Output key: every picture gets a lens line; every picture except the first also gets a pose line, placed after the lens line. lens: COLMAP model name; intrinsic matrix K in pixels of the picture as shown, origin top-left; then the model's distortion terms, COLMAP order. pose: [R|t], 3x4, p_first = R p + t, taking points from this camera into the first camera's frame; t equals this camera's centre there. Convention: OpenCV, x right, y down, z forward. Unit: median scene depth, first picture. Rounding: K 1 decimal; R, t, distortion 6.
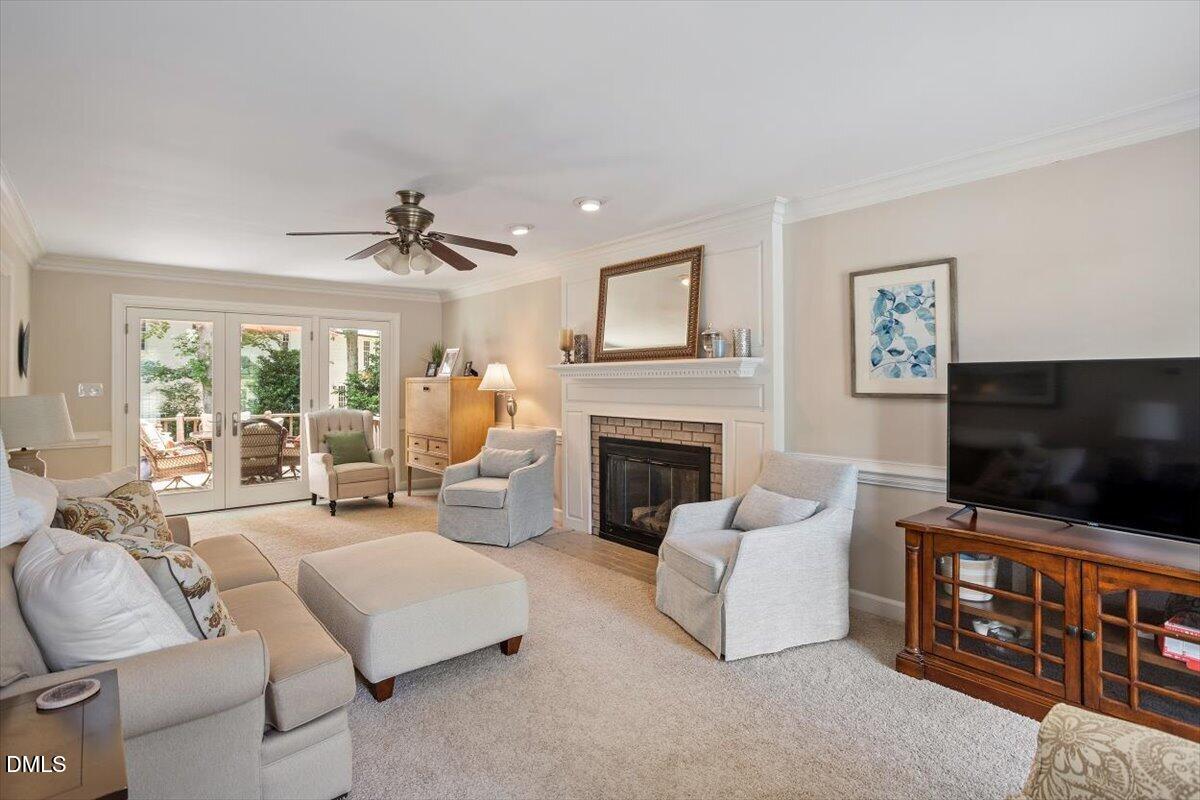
lens RADIAL K [[580.5, 0, 599.2], [0, 580.5, 377.9], [0, 0, 1]] dist [-0.001351, -0.000089]
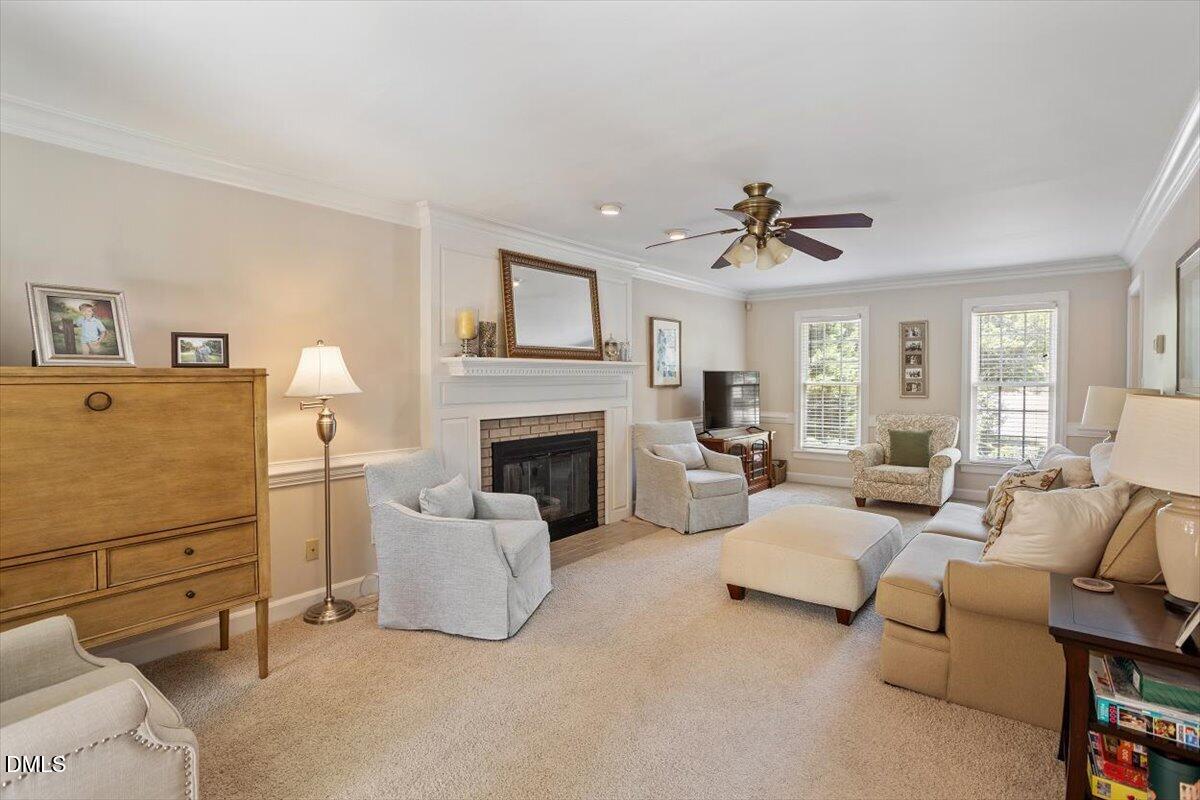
lens RADIAL K [[580.5, 0, 599.2], [0, 580.5, 377.9], [0, 0, 1]] dist [-0.001351, -0.000089]
pose [[-0.164009, 0.002478, 0.986456, -0.948788], [-0.002334, 0.999993, -0.002900, 0.006994], [-0.986456, -0.002778, -0.164002, 1.073117]]
